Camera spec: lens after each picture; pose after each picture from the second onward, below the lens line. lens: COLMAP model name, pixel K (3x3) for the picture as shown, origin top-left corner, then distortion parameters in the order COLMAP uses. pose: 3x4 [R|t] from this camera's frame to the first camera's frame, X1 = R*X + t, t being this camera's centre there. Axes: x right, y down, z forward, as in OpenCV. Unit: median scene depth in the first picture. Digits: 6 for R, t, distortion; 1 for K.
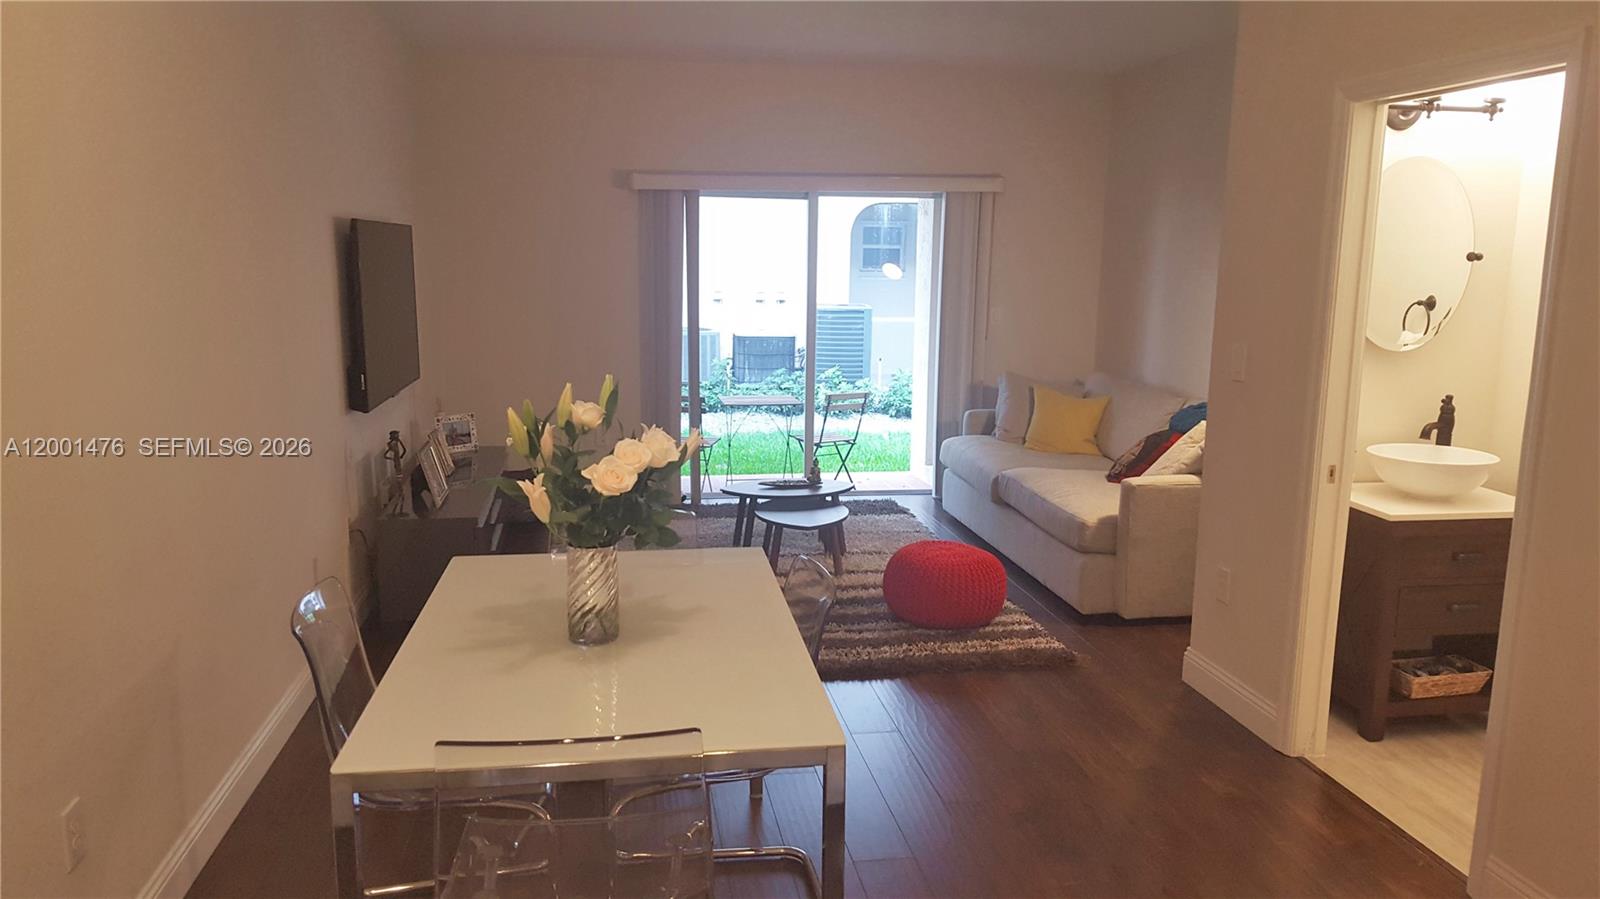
lens RADIAL K [[1235.0, 0, 800.4], [0, 1235.0, 480.9], [0, 0, 1]] dist [0.086214, -0.102117]
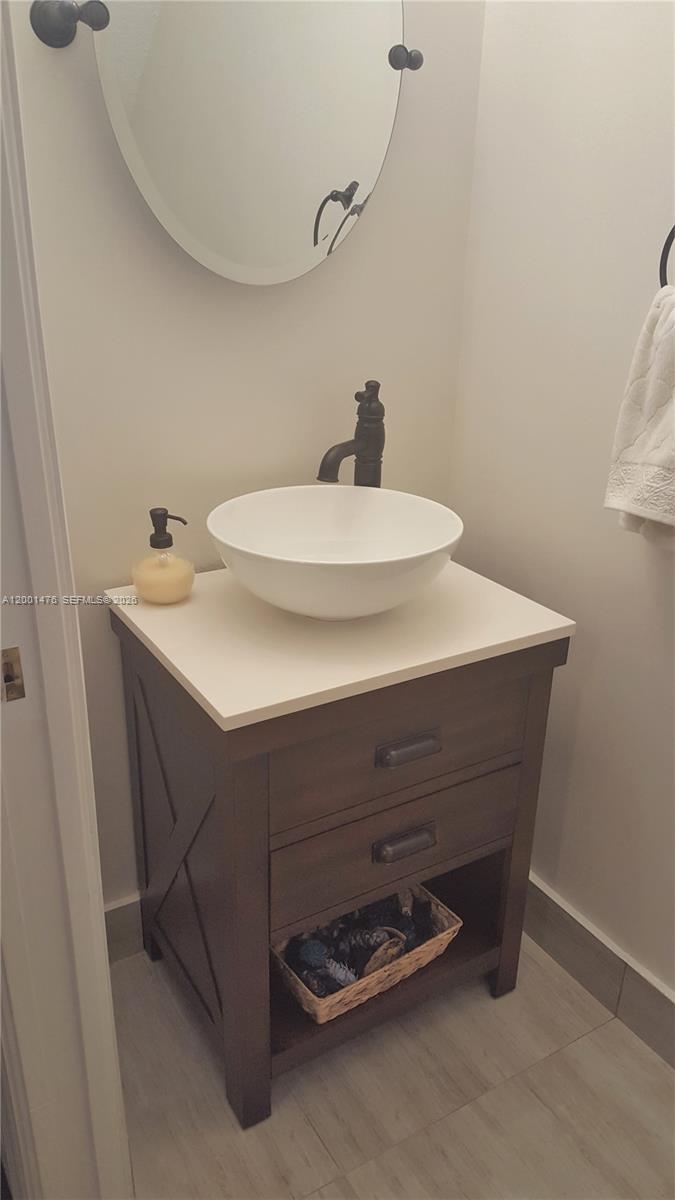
lens RADIAL K [[926.2, 0, 346.5], [0, 926.2, 644.7], [0, 0, 1]] dist [0.086214, -0.102117]
pose [[0.934660, -0.137182, 0.328012, 0.298127], [0.058074, 0.969081, 0.239811, -0.045049], [-0.350768, -0.205093, 0.913728, 0.518285]]
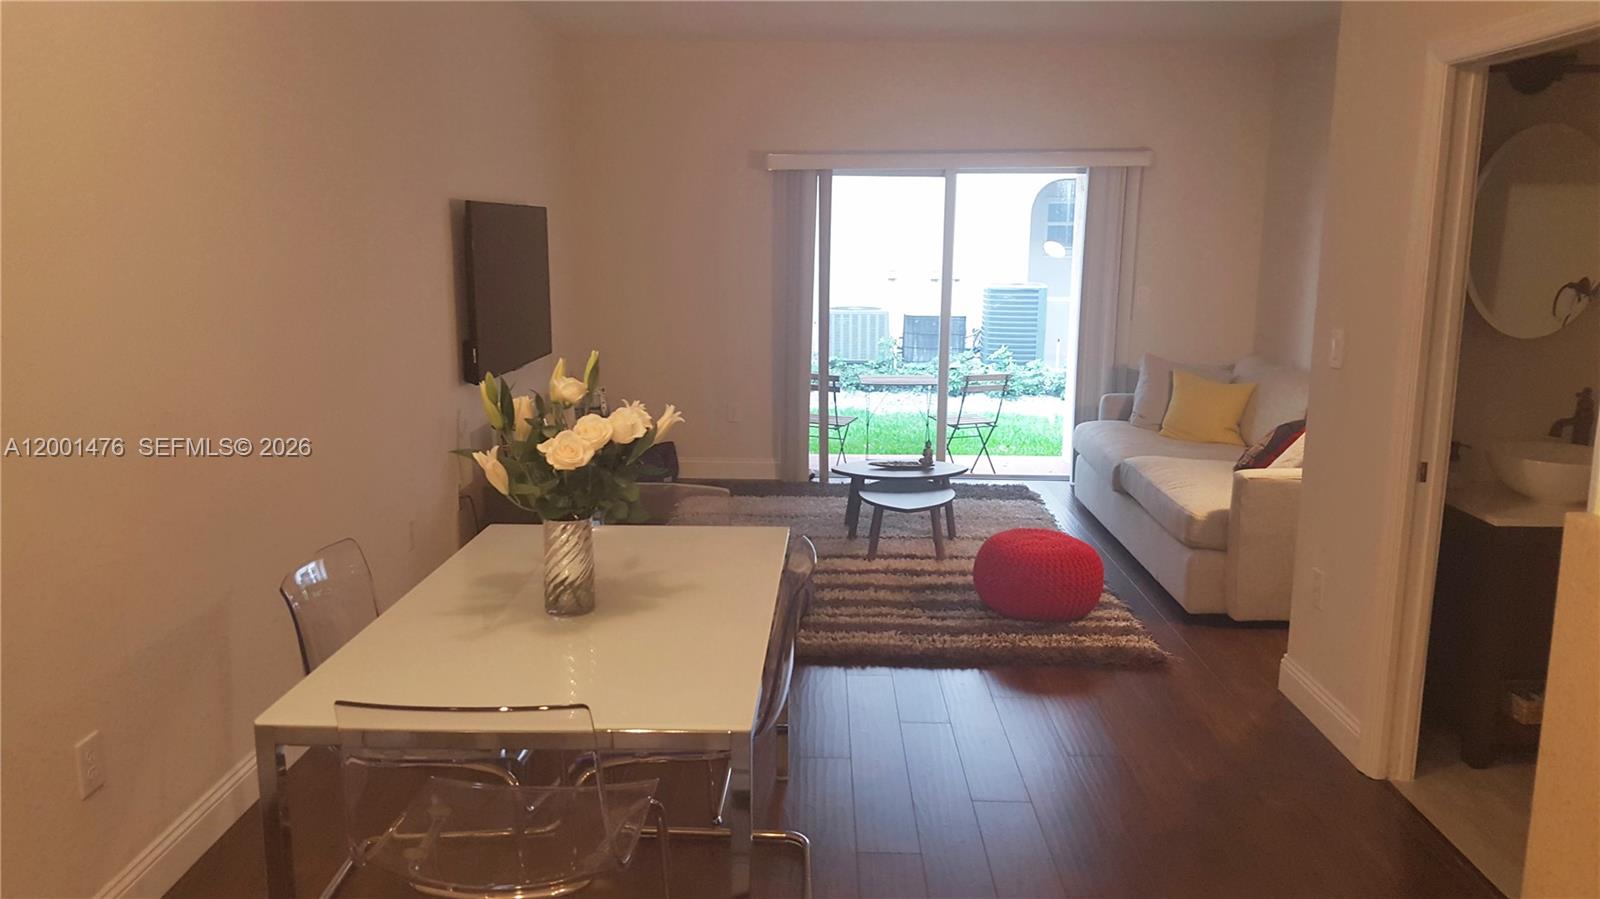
lens RADIAL K [[1235.0, 0, 789.4], [0, 1235.0, 450.4], [0, 0, 1]] dist [0.086214, -0.102117]
pose [[0.983650, 0.028894, -0.177759, 0.094384], [-0.030240, 0.999531, -0.004868, -0.002082], [0.177535, 0.010164, 0.984062, 0.015451]]
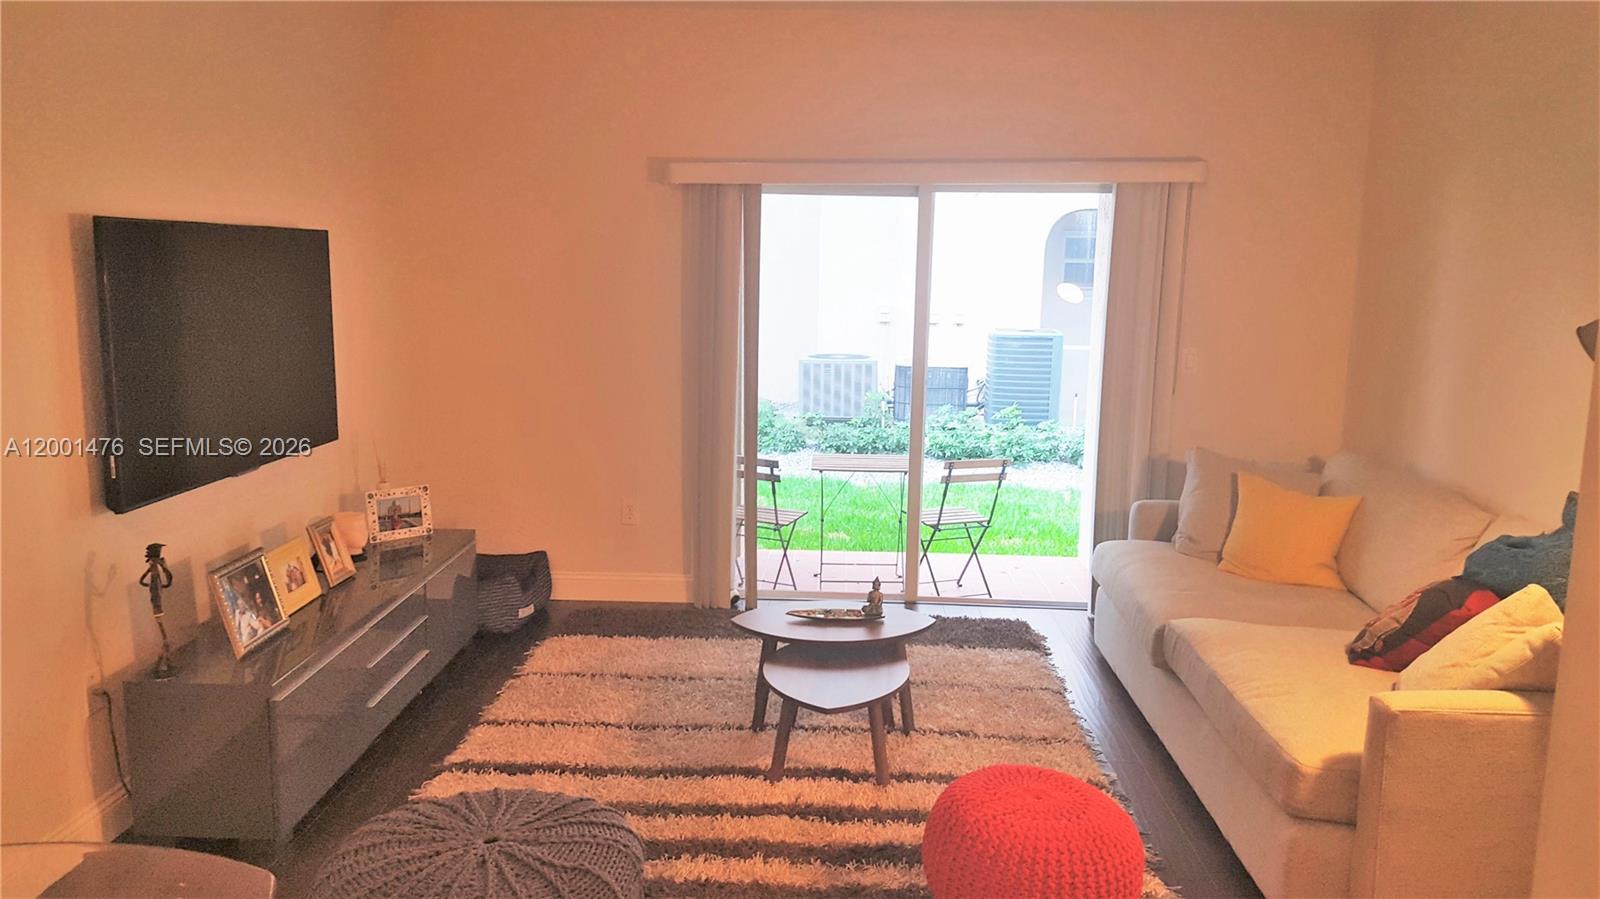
lens RADIAL K [[1235.0, 0, 785.4], [0, 1235.0, 456.4], [0, 0, 1]] dist [0.086214, -0.102117]
pose [[0.979783, 0.036396, -0.196724, 0.111439], [-0.042188, 0.998789, -0.025331, -0.078448], [0.195564, 0.033118, 0.980132, 0.408278]]
